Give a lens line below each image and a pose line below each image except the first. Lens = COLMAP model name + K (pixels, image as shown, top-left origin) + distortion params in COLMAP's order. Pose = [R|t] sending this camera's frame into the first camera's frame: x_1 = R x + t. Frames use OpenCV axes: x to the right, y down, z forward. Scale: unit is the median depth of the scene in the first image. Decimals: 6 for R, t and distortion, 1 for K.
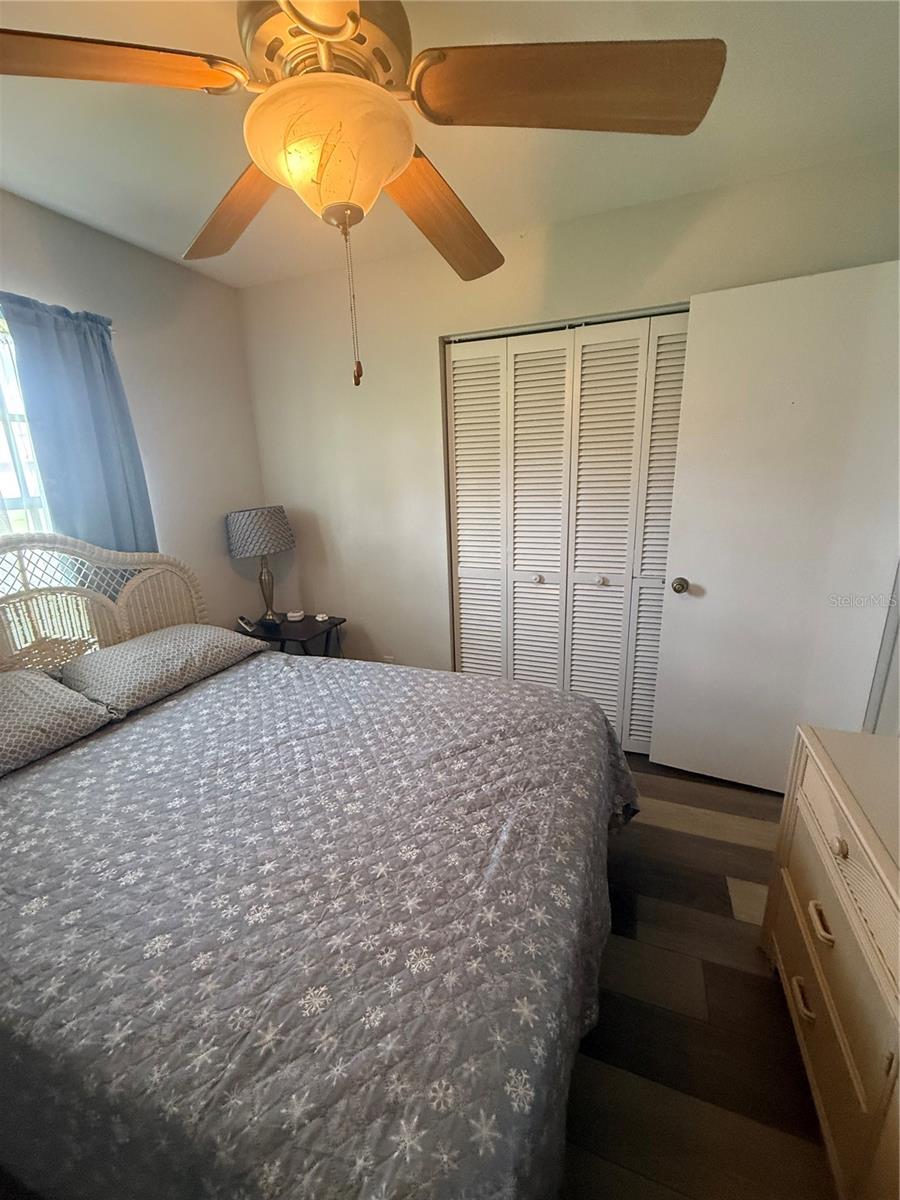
lens RADIAL K [[482.8, 0, 442.9], [0, 482.8, 591.6], [0, 0, 1]] dist [0.000759, 0.000059]
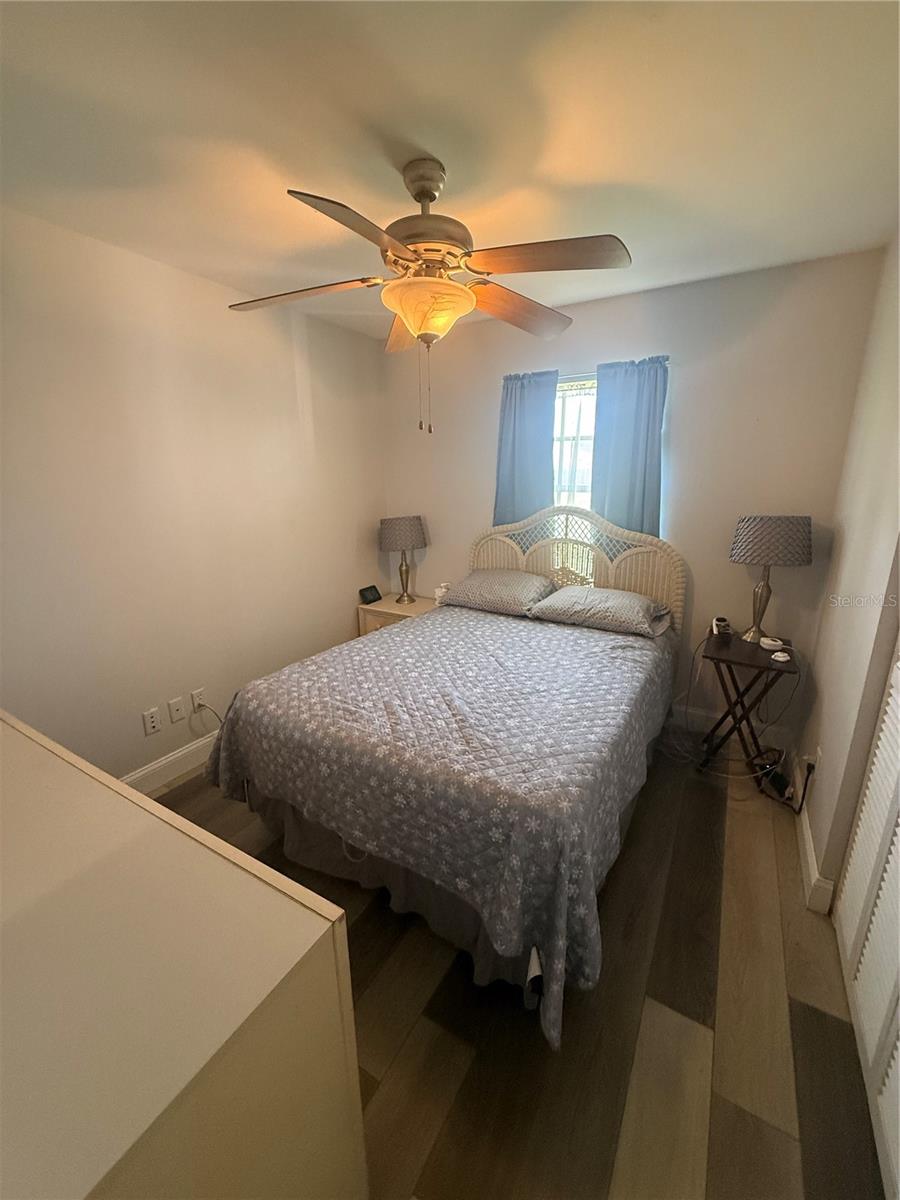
lens RADIAL K [[482.8, 0, 463.2], [0, 482.8, 596.7], [0, 0, 1]] dist [0.000759, 0.000059]
pose [[-0.152846, 0.287560, -0.945488, 0.917214], [-0.235363, 0.918608, 0.317433, -0.276844], [0.959814, 0.271052, -0.072725, 0.822262]]
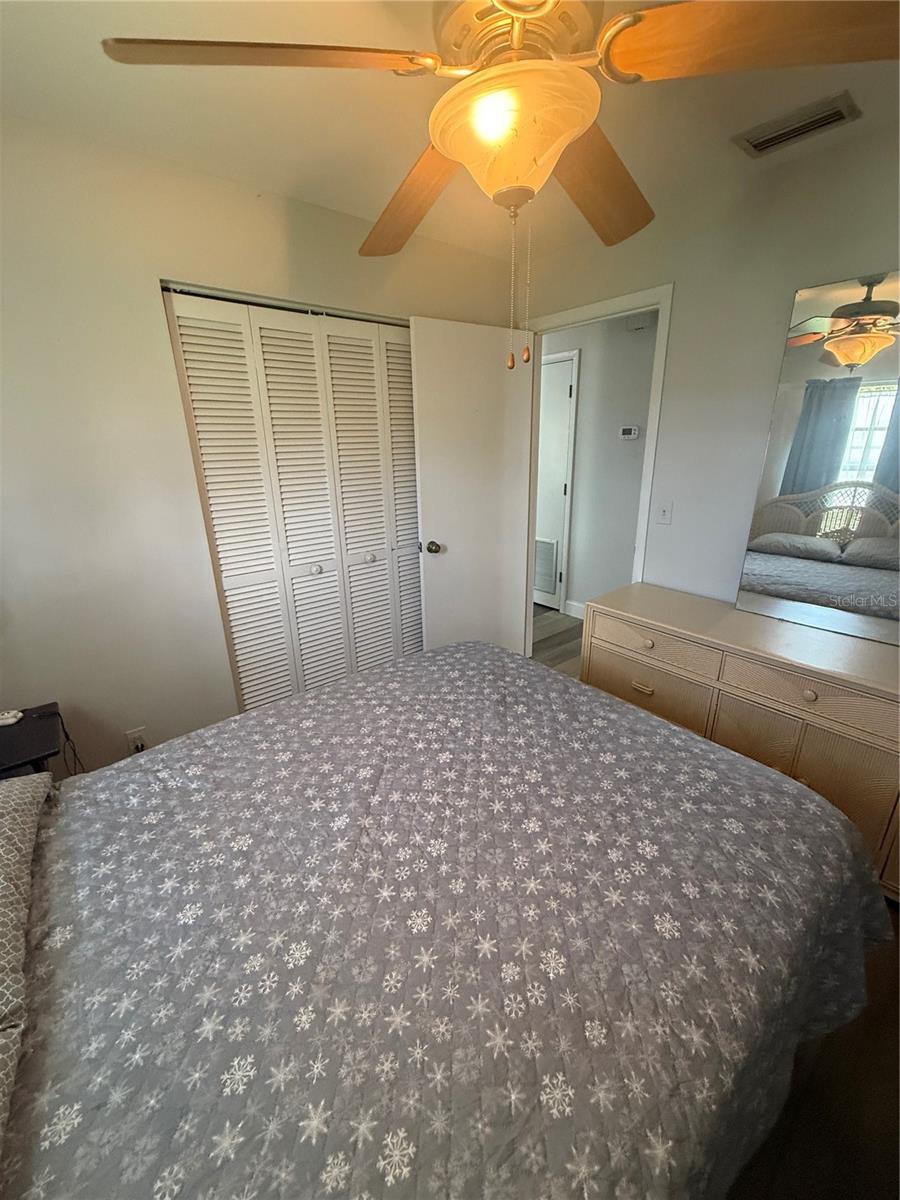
lens RADIAL K [[482.8, 0, 462.4], [0, 482.8, 590.3], [0, 0, 1]] dist [0.000759, 0.000059]
pose [[0.475064, -0.237497, 0.847295, -0.706936], [0.224956, 0.963671, 0.143988, -0.085248], [-0.850711, 0.122200, 0.511232, 0.365739]]
